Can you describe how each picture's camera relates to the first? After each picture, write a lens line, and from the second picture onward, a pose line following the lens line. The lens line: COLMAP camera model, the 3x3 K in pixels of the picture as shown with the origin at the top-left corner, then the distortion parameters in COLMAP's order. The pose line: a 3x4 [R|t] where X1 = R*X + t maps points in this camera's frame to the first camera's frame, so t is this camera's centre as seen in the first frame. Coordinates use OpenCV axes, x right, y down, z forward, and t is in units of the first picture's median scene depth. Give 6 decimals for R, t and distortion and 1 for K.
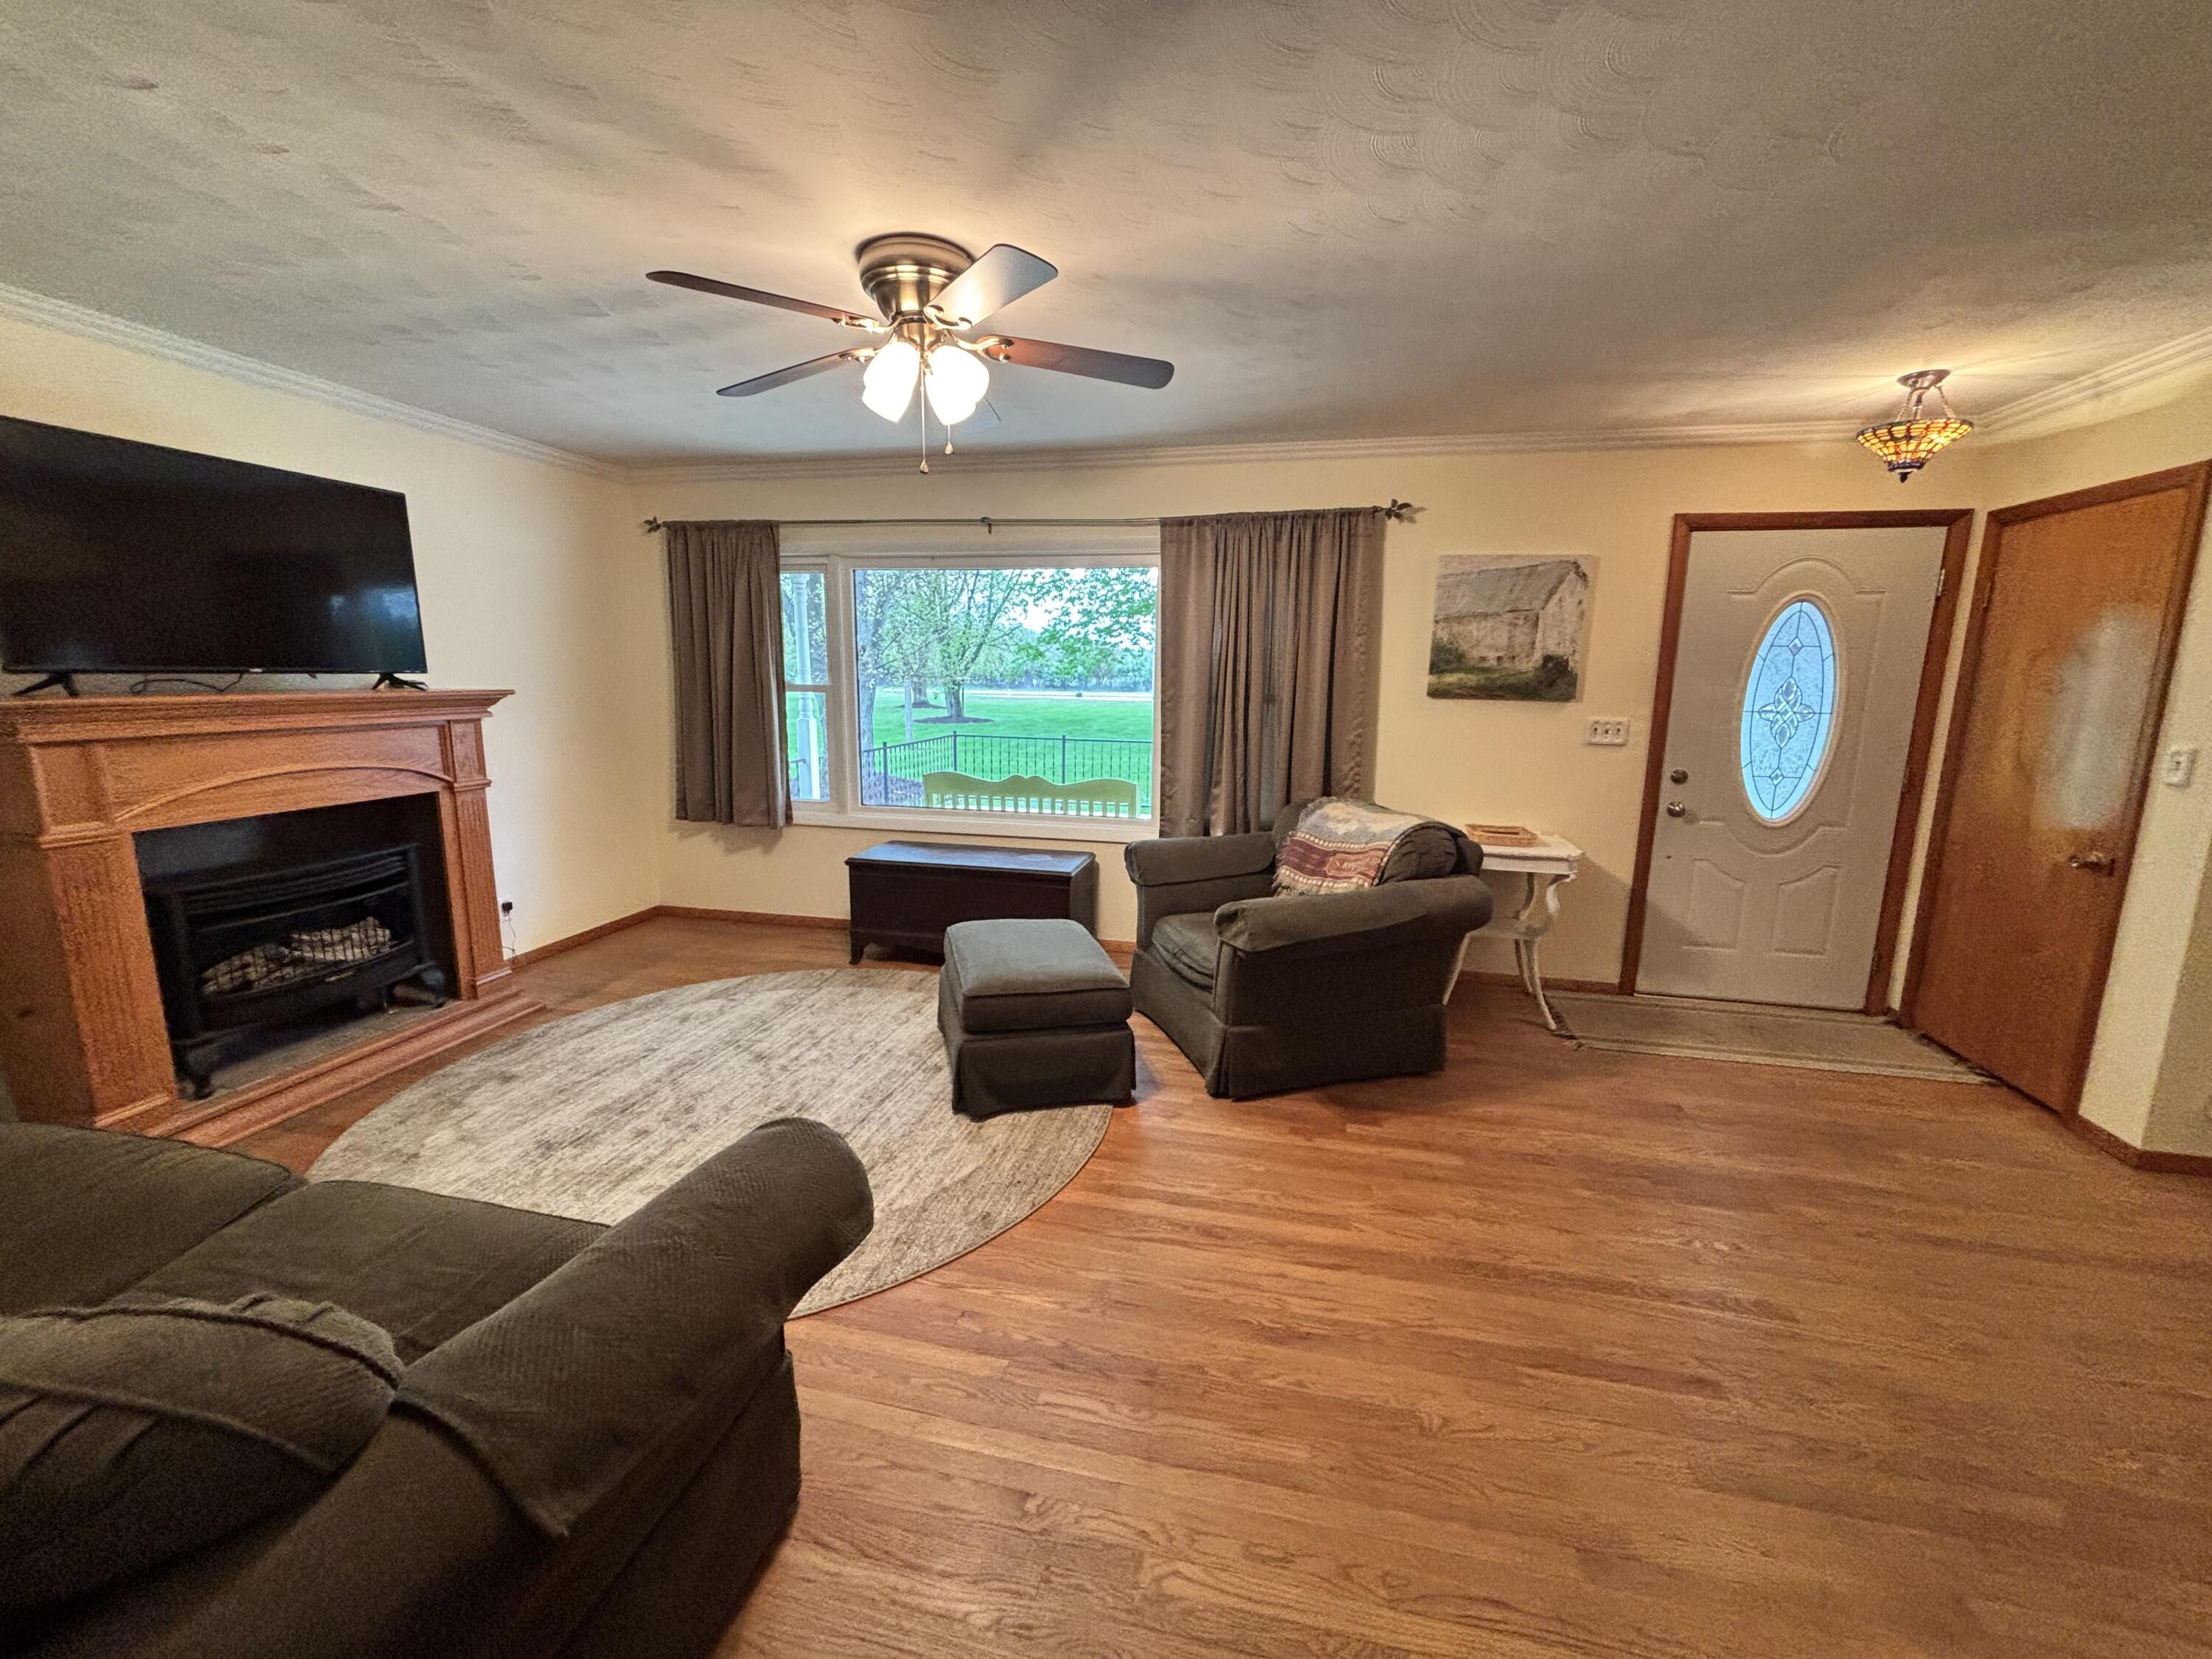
lens RADIAL K [[892.5, 0, 1113.0], [0, 892.5, 824.0], [0, 0, 1]] dist [0.004227, -0.000527]
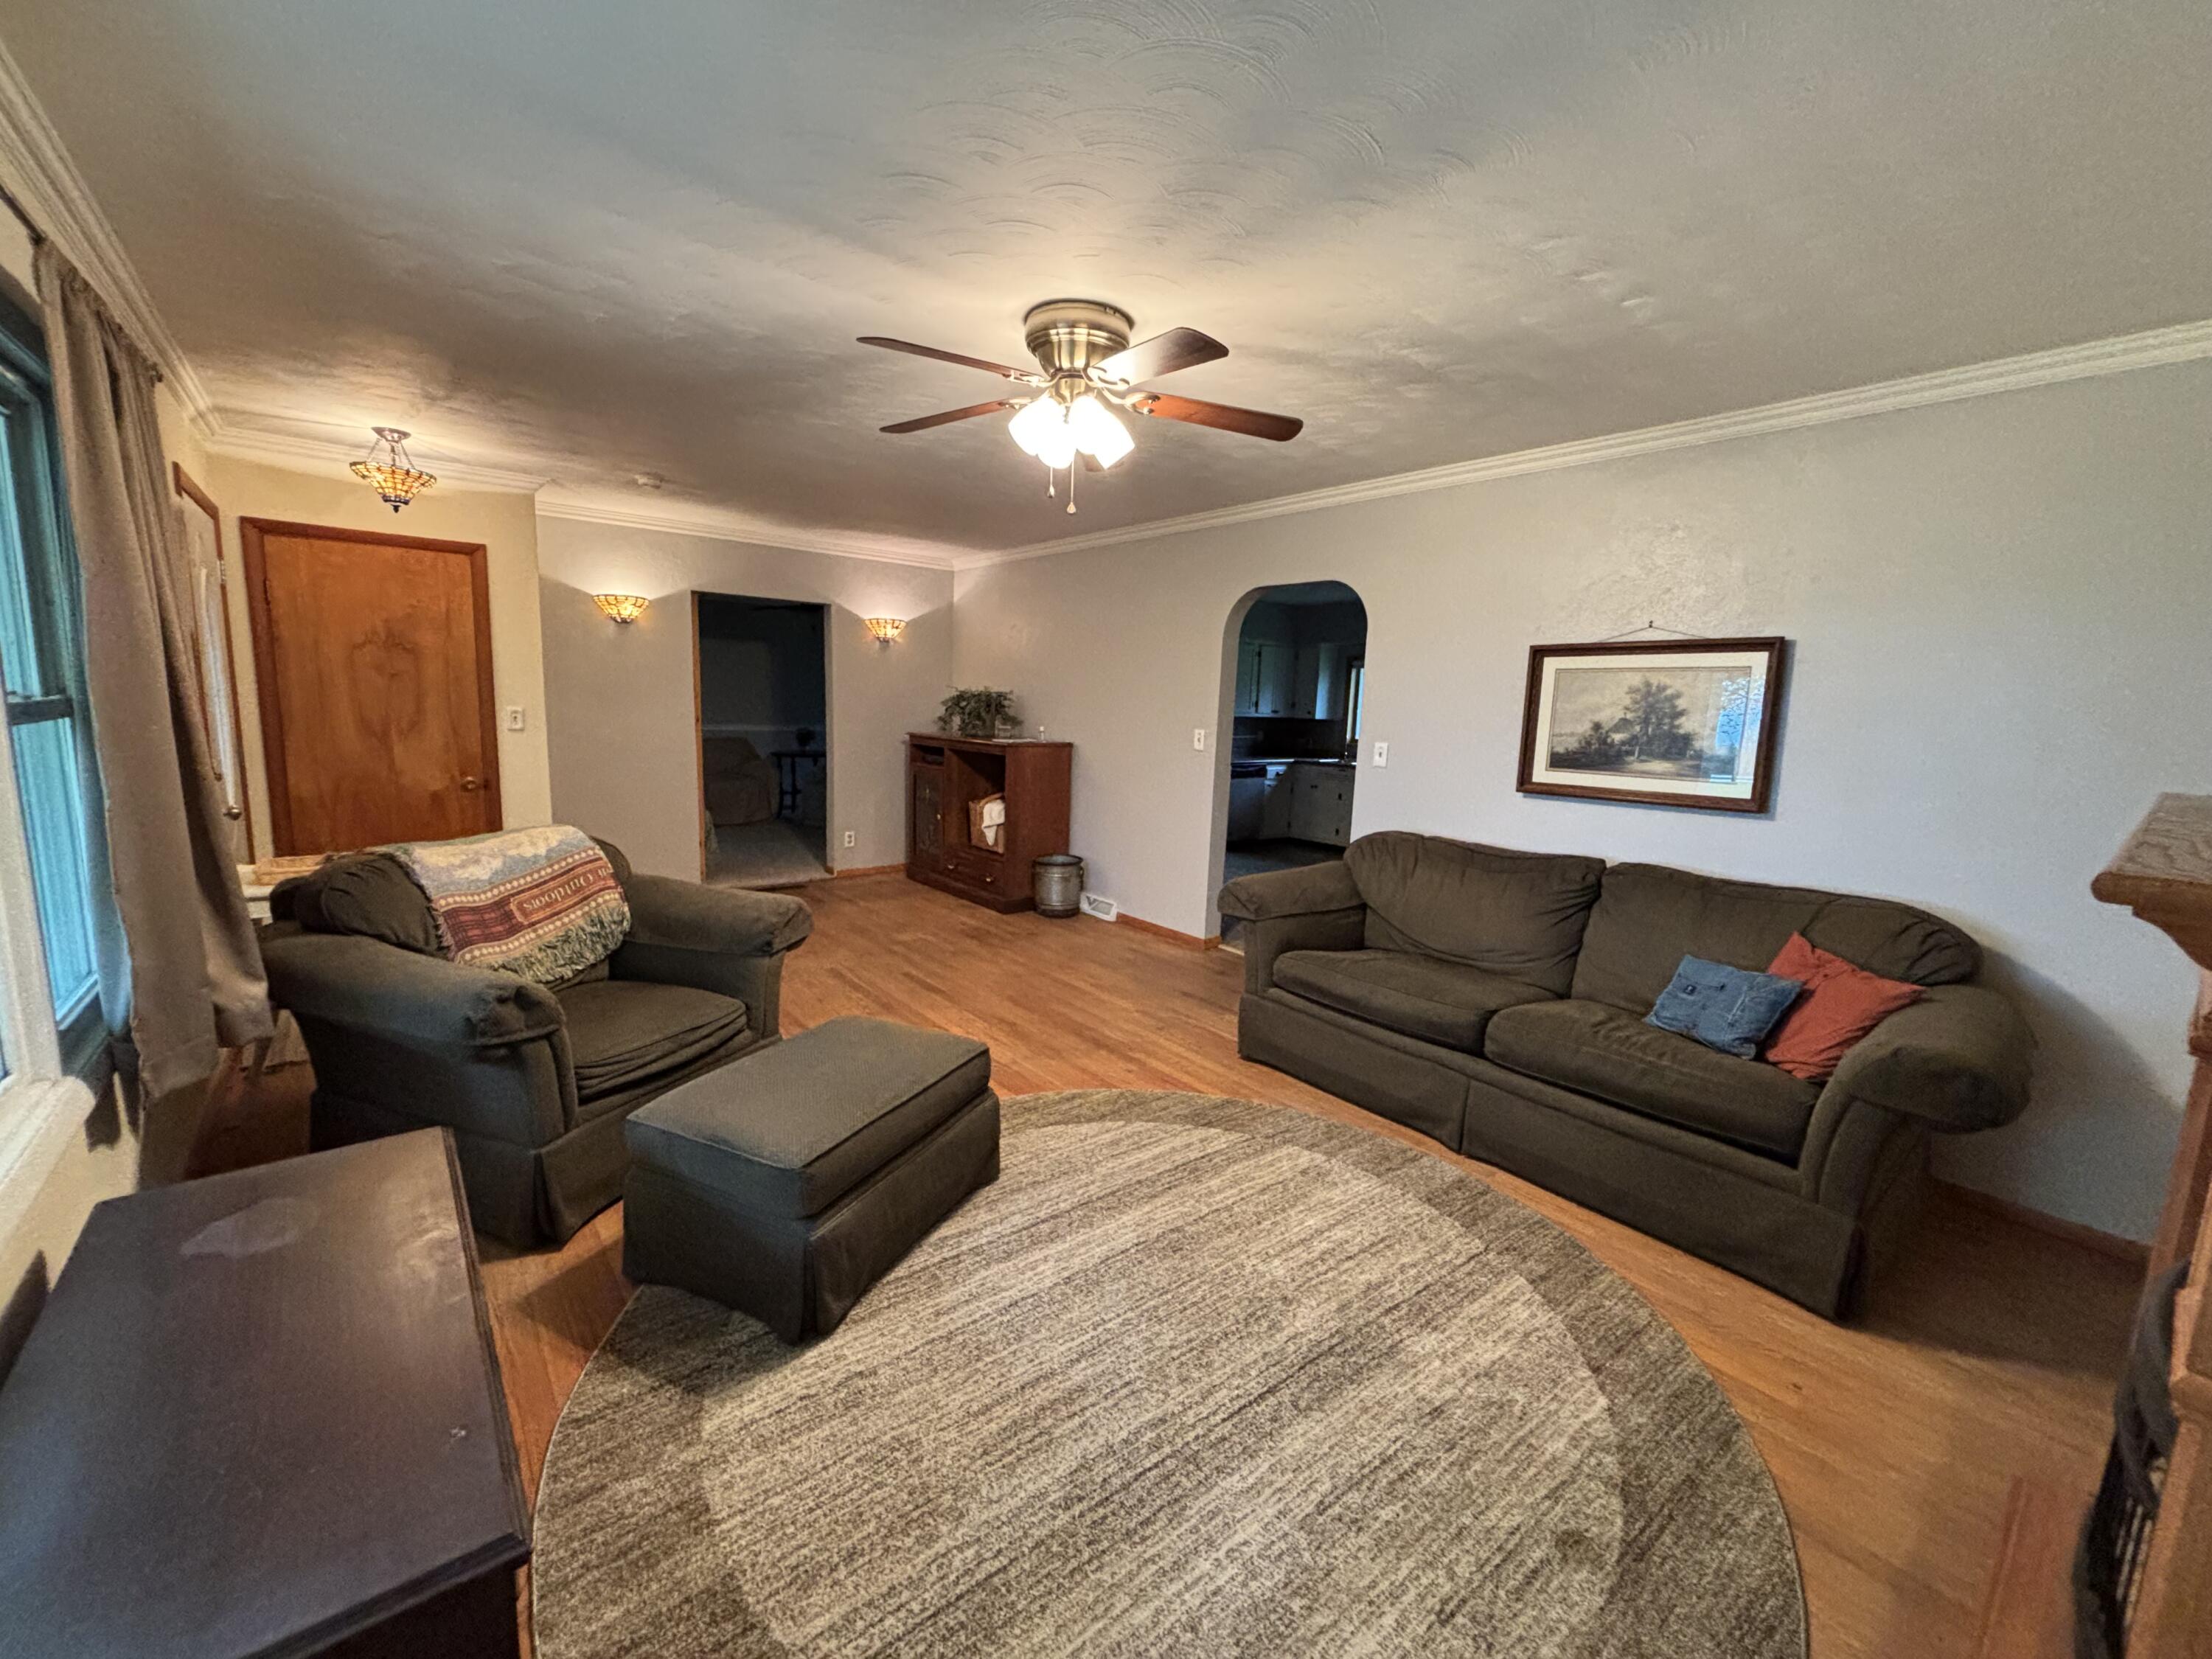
lens RADIAL K [[892.5, 0, 1101.7], [0, 892.5, 833.9], [0, 0, 1]] dist [0.004227, -0.000527]
pose [[-0.788469, -0.132622, 0.600606, -0.584799], [0.058242, 0.955991, 0.287556, -0.203934], [-0.612310, 0.261709, -0.746046, 1.171404]]
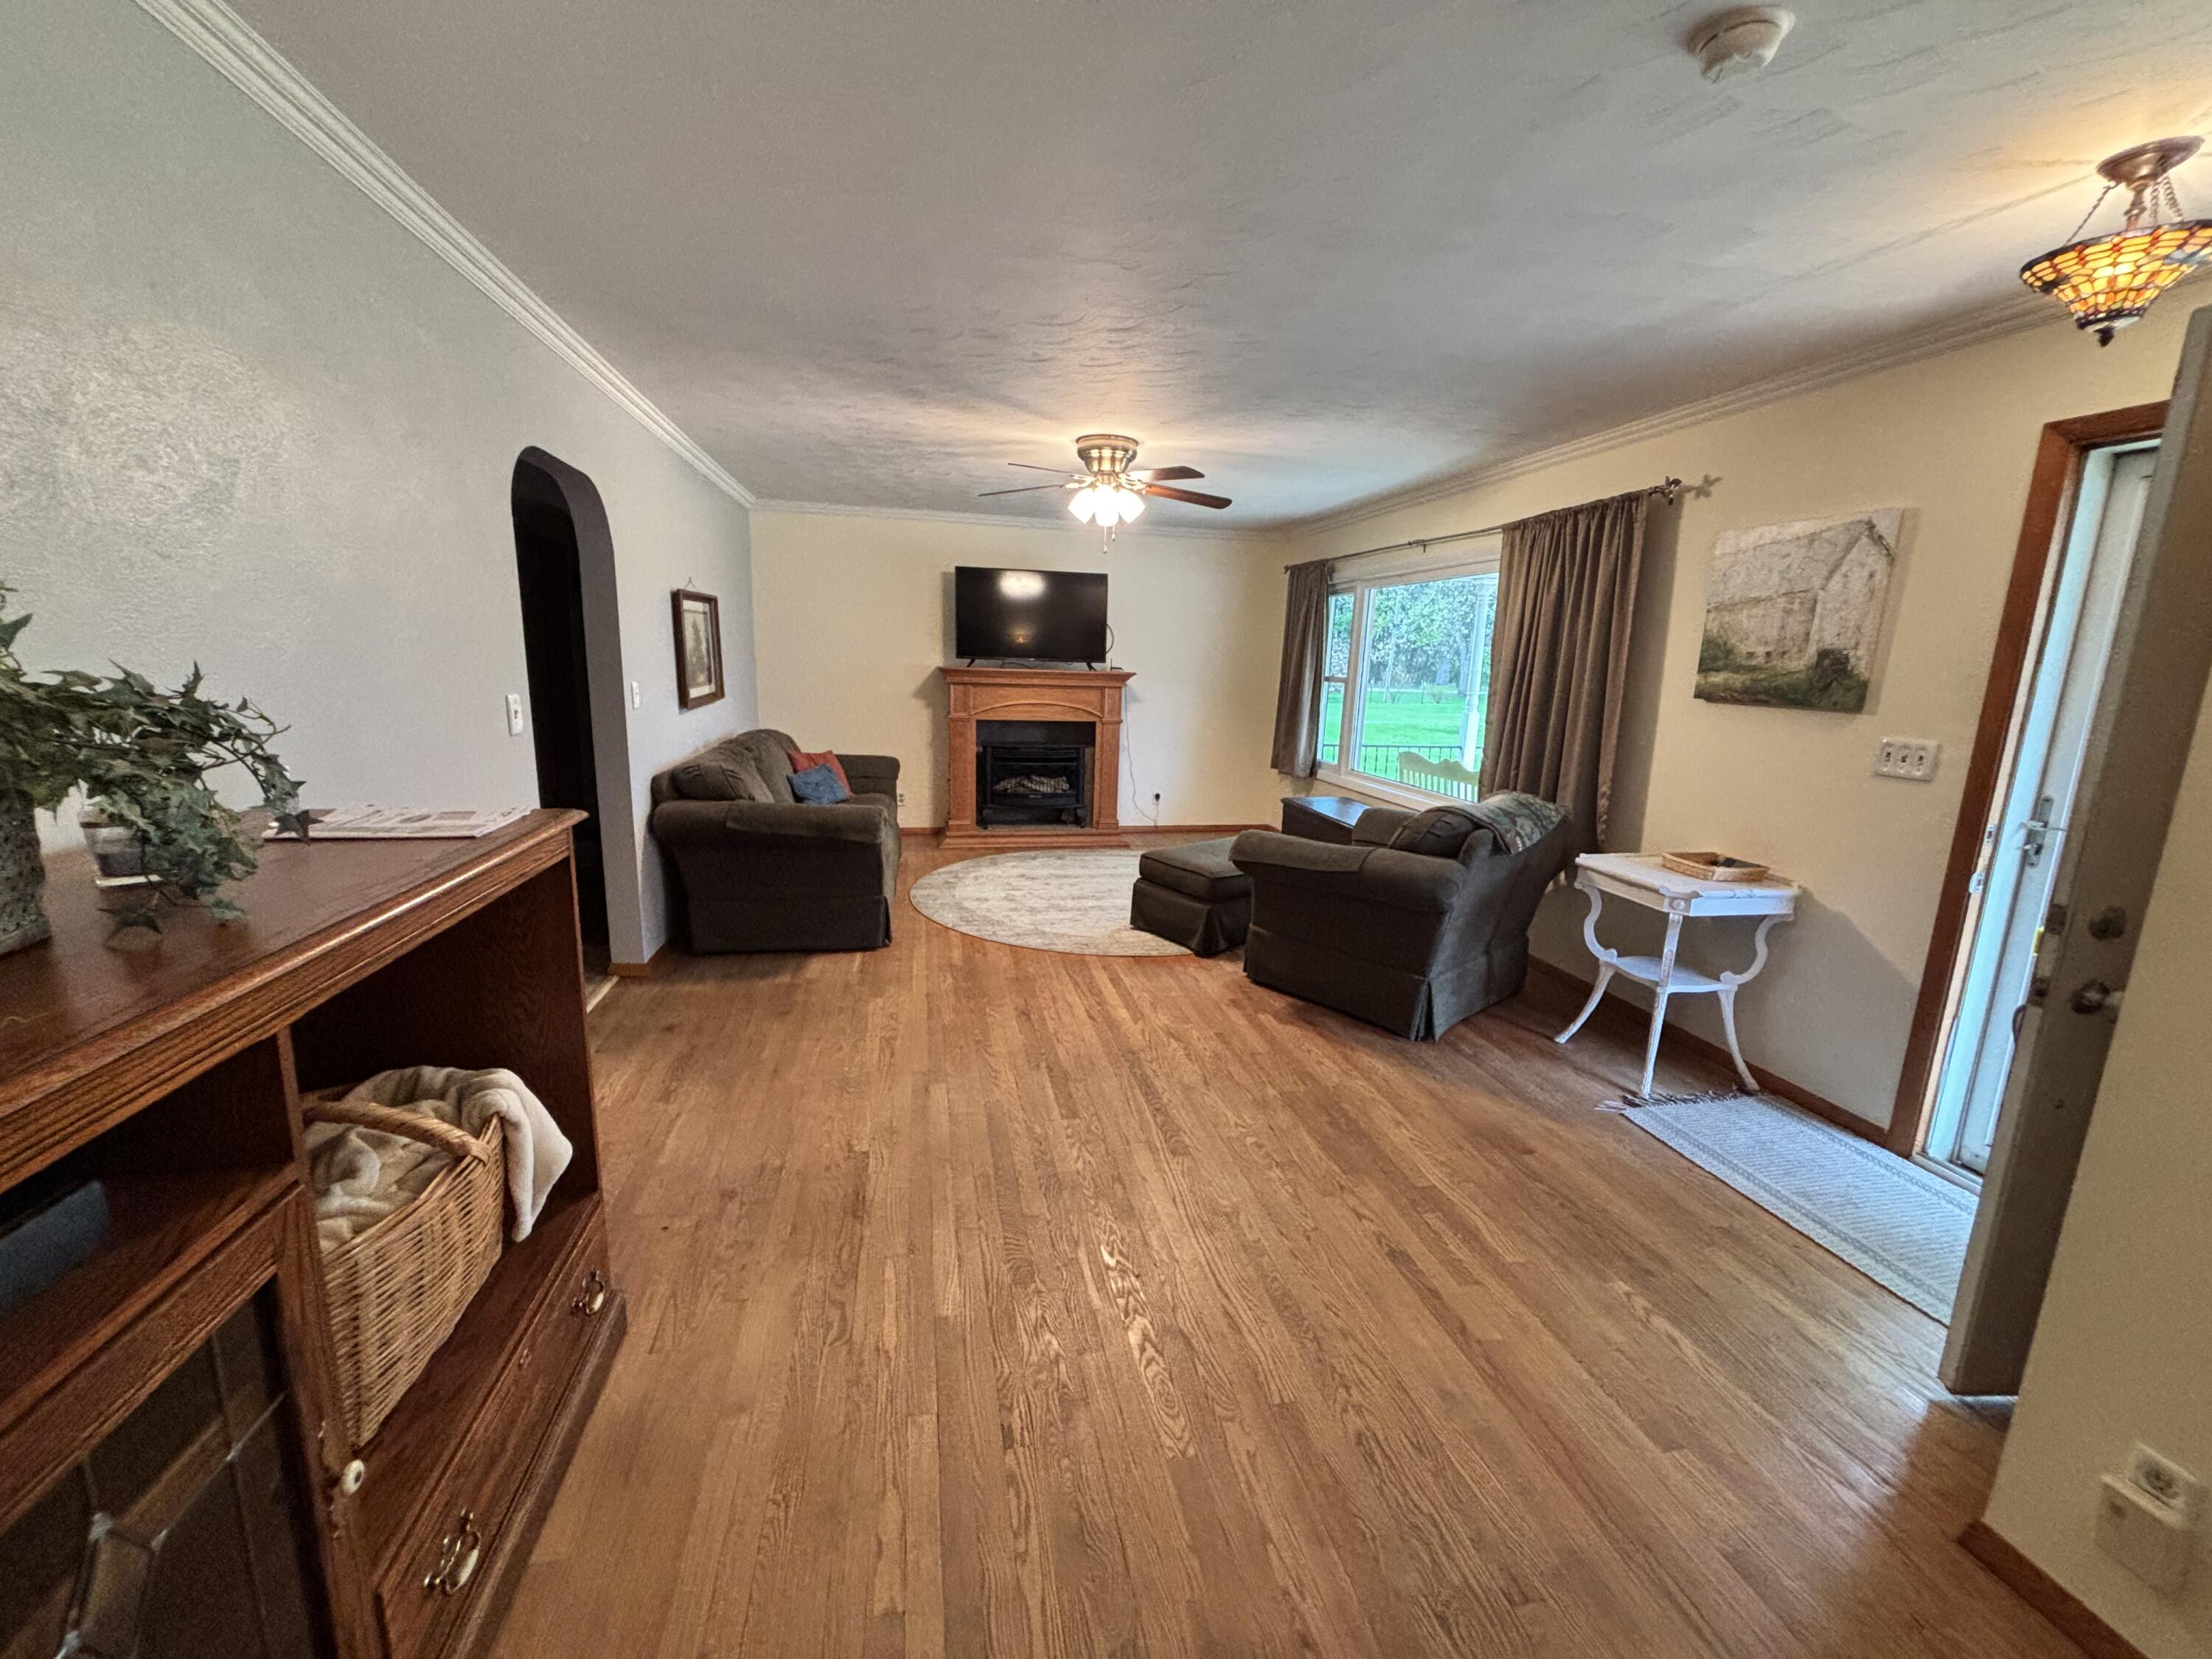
lens RADIAL K [[892.5, 0, 1115.5], [0, 892.5, 835.6], [0, 0, 1]] dist [0.004227, -0.000527]
pose [[0.418883, 0.177957, -0.890431, 0.961175], [-0.176990, 0.977801, 0.112157, -0.015380], [0.890624, 0.110616, 0.441081, 0.160327]]
